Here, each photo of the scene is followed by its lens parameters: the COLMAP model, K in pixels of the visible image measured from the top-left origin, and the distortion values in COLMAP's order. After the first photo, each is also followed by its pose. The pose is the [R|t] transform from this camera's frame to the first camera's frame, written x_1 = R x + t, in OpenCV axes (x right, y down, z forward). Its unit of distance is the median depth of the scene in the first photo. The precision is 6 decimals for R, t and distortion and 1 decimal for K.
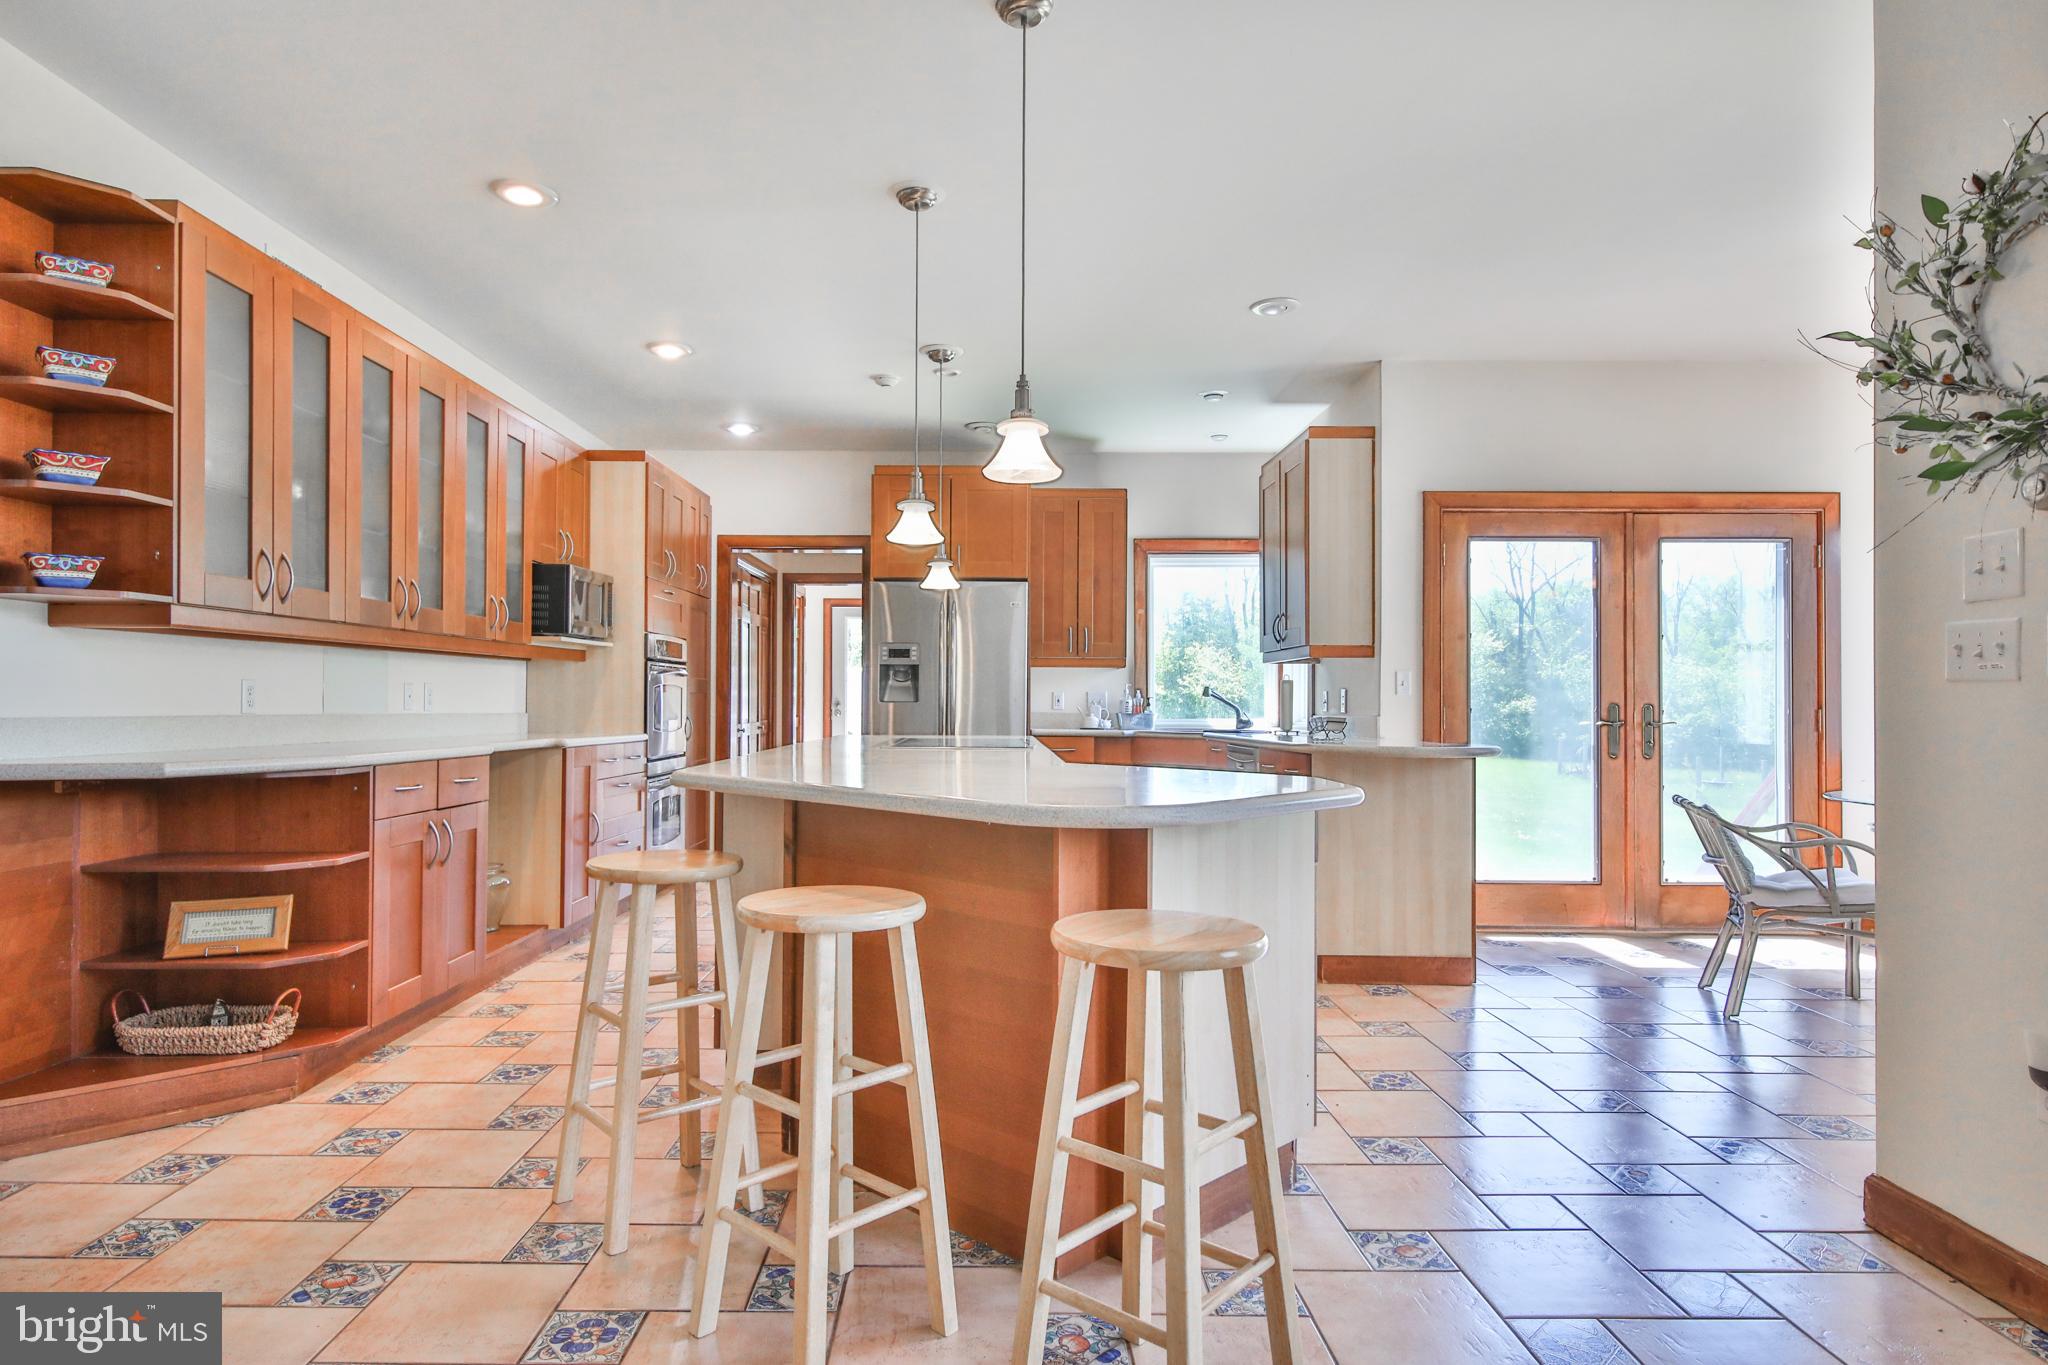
lens RADIAL K [[1084.7, 0, 988.2], [0, 1084.7, 689.5], [0, 0, 1]] dist [-0.000858, 0.000103]
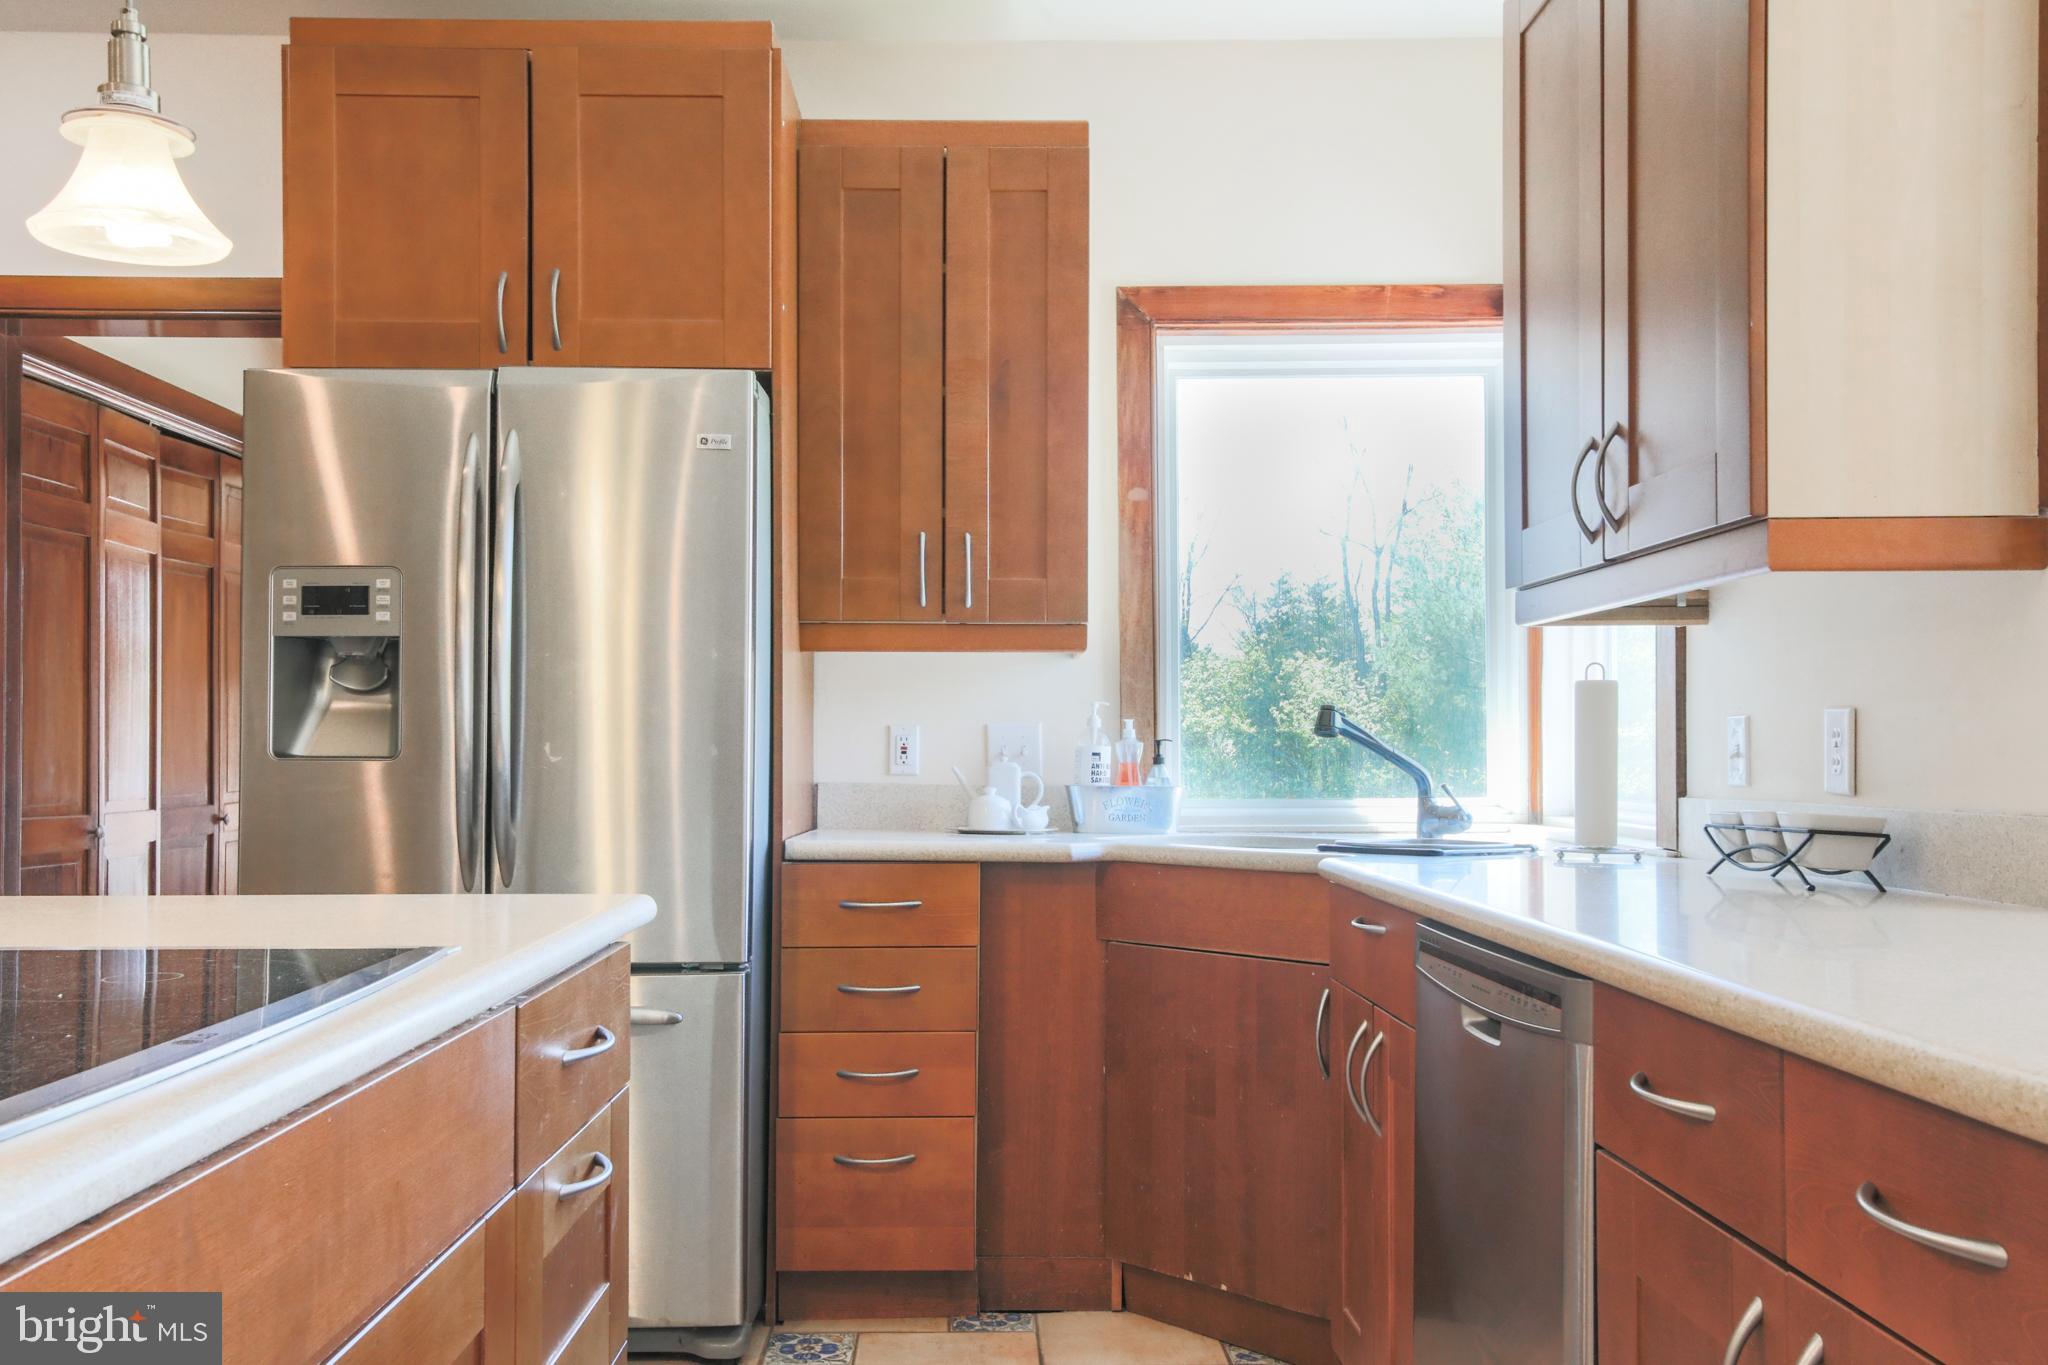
lens RADIAL K [[1713.0, 0, 990.5], [0, 1713.0, 727.9], [0, 0, 1]] dist [0.058518, -0.004455]
pose [[0.999928, -0.003188, 0.011547, 0.091486], [0.003182, 0.999995, 0.000518, 0.003227], [-0.011548, -0.000481, 0.999933, 0.470687]]
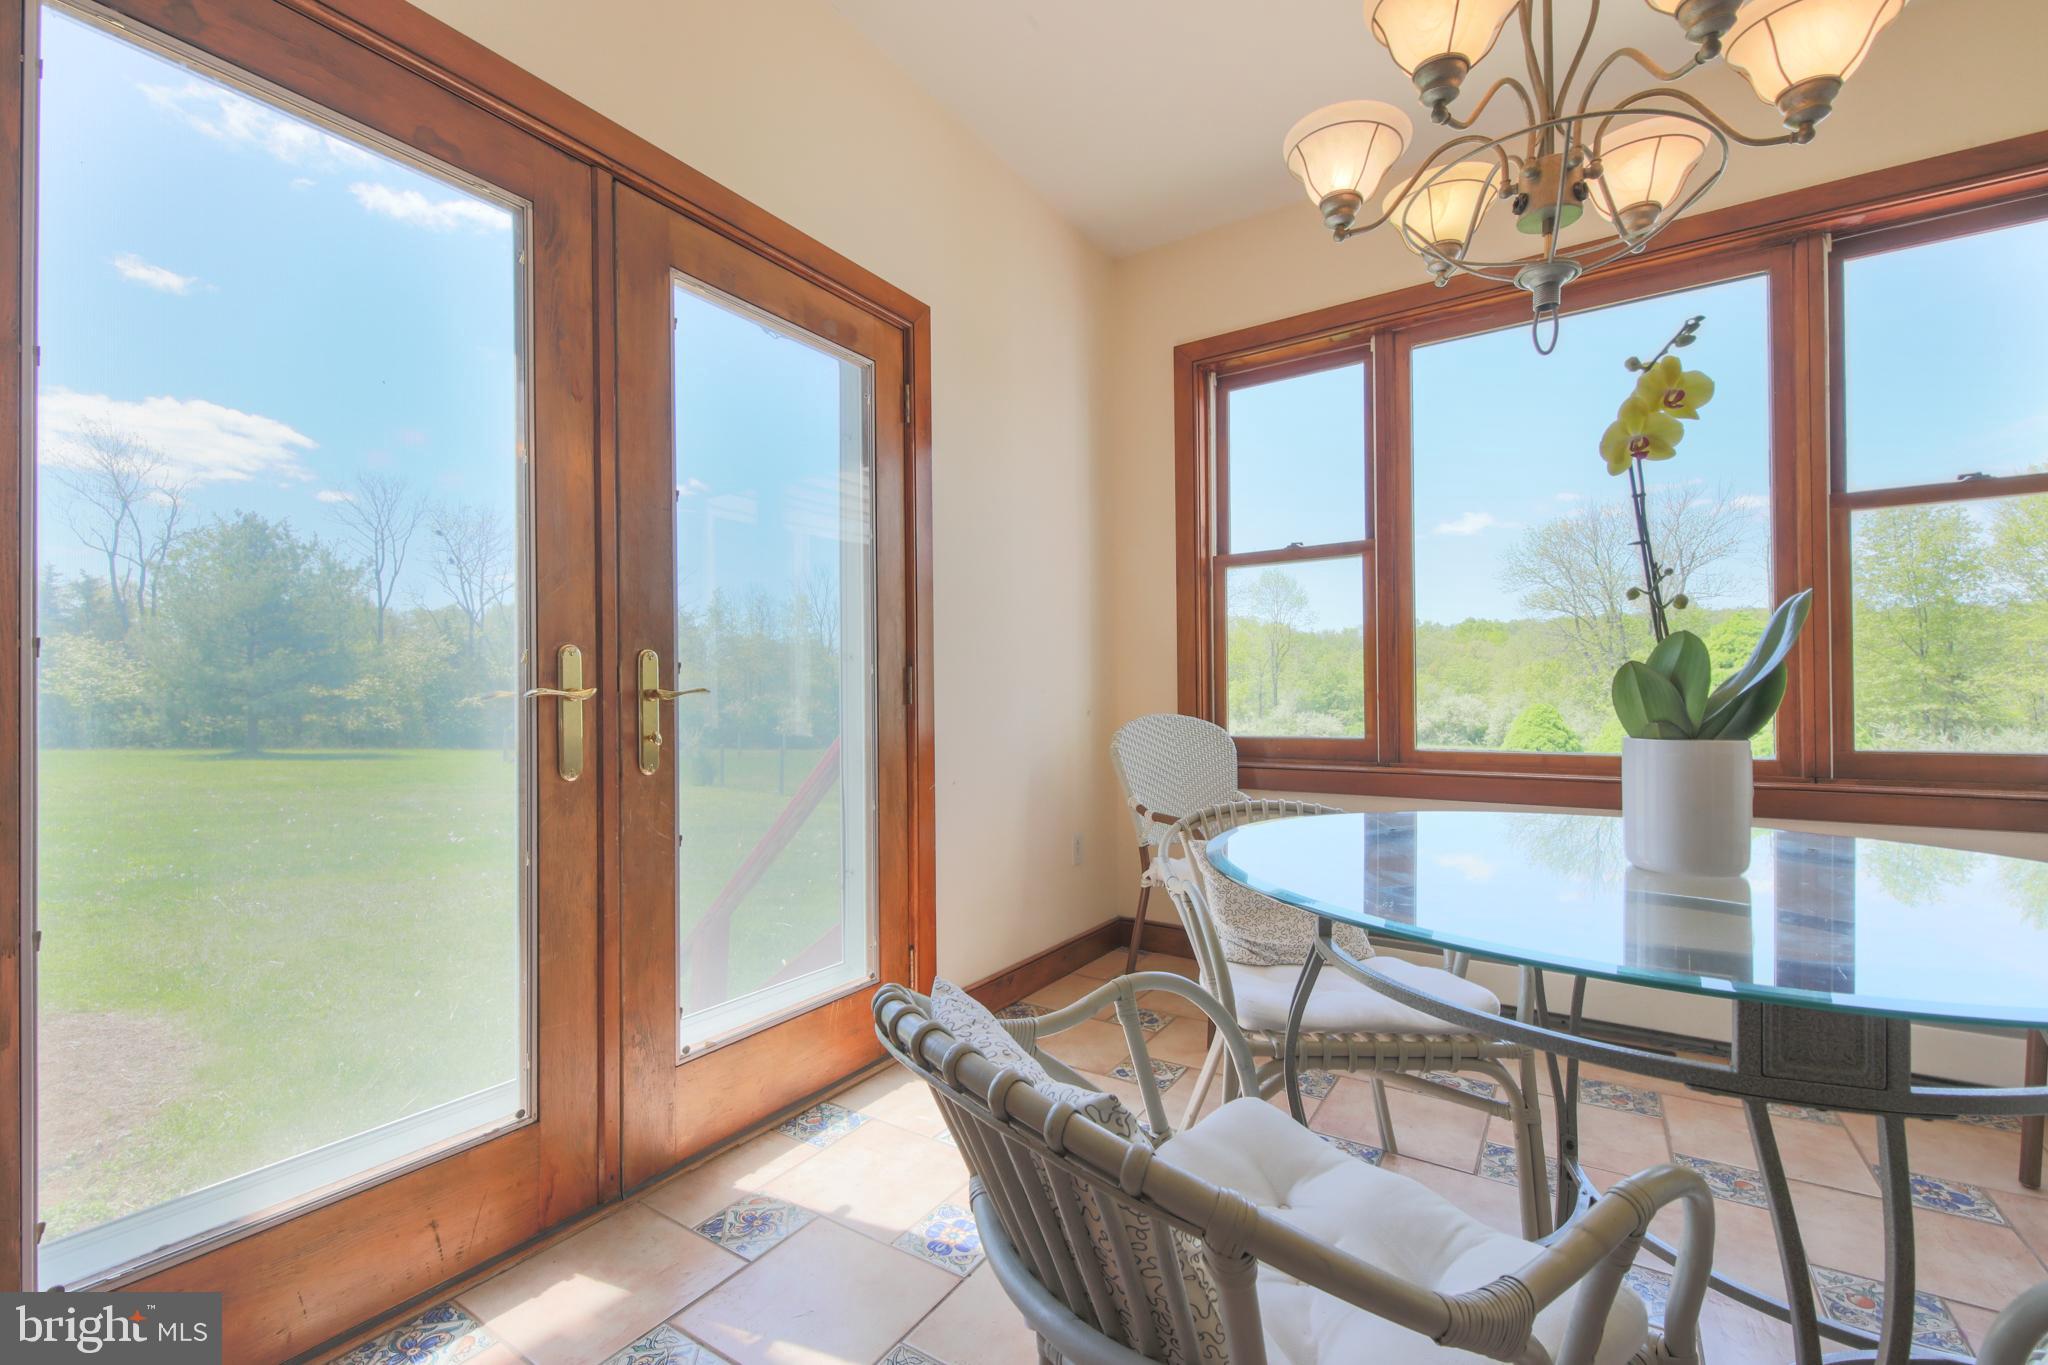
lens RADIAL K [[900.8, 0, 1007.6], [0, 900.8, 698.0], [0, 0, 1]] dist [-0.000264, -0.002239]
pose [[0.546492, -0.010711, 0.837396, 0.292271], [0.001768, 0.999931, 0.011636, 0.022003], [-0.837462, -0.004878, 0.546474, 0.516303]]
